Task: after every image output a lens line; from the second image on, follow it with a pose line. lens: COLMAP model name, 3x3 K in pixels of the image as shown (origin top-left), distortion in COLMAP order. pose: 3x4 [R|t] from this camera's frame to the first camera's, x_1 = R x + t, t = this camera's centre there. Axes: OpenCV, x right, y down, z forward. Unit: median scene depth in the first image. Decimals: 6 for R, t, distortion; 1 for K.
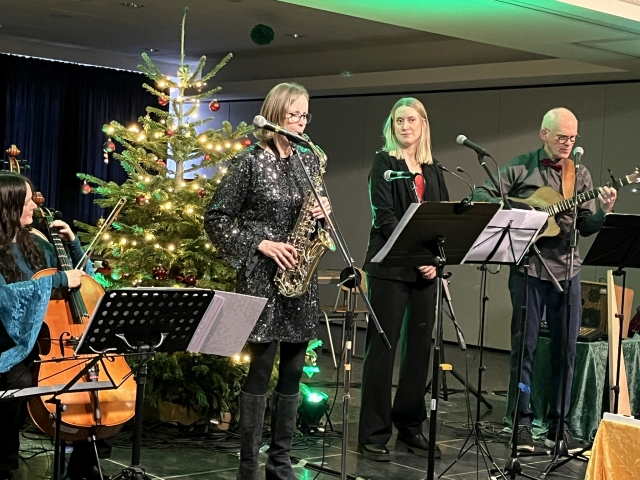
lens RADIAL K [[1208.4, 0, 329.5], [0, 1208.4, 227.1], [0, 0, 1]] dist [0.108770, 0.000000]
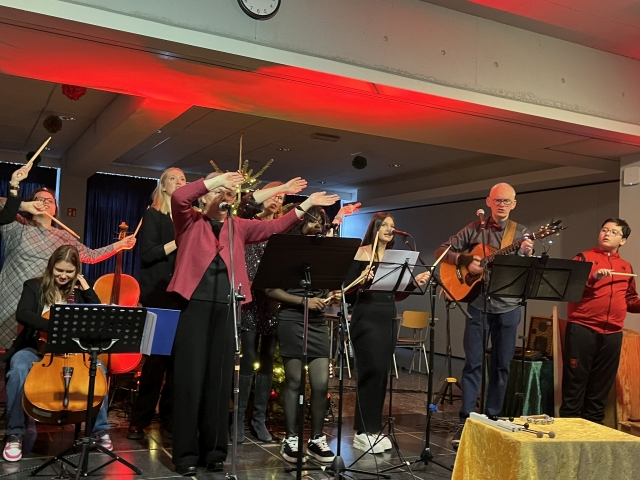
lens RADIAL K [[690.1, 0, 321.3], [0, 690.1, 245.5], [0, 0, 1]] dist [0.031688, 0.000000]
pose [[0.963151, -0.022608, -0.268009, 0.212694], [0.000551, 0.996625, -0.082092, 0.033687], [0.268960, 0.078919, 0.959913, 0.224825]]
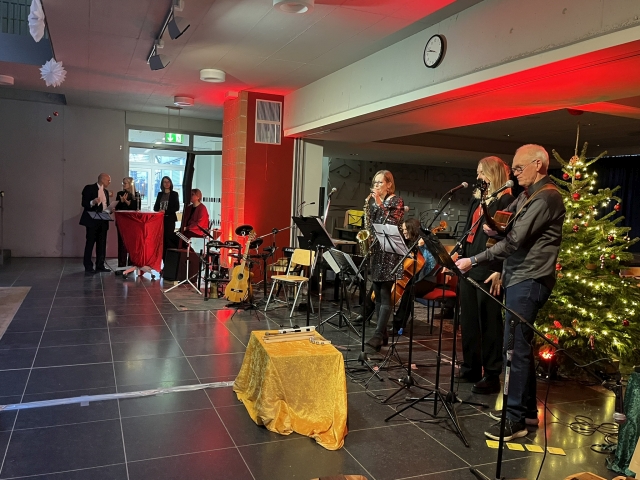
lens RADIAL K [[534.5, 0, 310.5], [0, 534.5, 247.5], [0, 0, 1]] dist [0.052215, -0.047415]
pose [[-0.342681, 0.011223, -0.939385, 0.771436], [-0.079682, 0.995978, 0.040966, -0.003044], [0.936067, 0.088891, -0.340408, 0.966028]]
